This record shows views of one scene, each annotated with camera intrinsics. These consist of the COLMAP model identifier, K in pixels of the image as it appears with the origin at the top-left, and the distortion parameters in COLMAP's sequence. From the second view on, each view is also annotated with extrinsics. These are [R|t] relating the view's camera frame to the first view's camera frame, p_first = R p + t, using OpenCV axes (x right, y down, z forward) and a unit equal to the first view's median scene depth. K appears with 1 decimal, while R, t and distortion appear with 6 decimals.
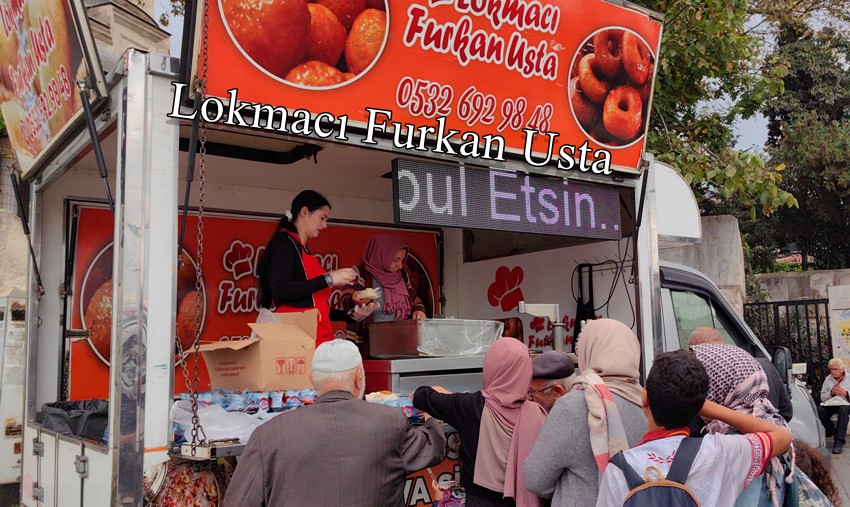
lens RADIAL K [[800.7, 0, 466.7], [0, 800.7, 255.7], [0, 0, 1]] dist [0.017715, 0.000000]
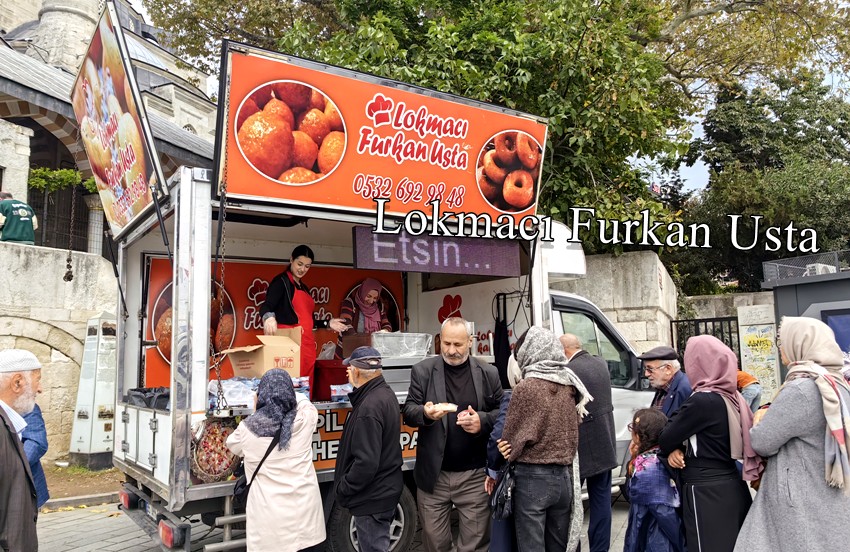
lens RADIAL K [[678.7, 0, 423.9], [0, 678.7, 278.2], [0, 0, 1]] dist [0.039663, 0.002182]
pose [[0.997773, -0.007624, -0.066266, 0.115258], [0.007408, 0.999966, -0.003512, -0.016510], [0.066291, 0.003013, 0.997796, -0.247748]]
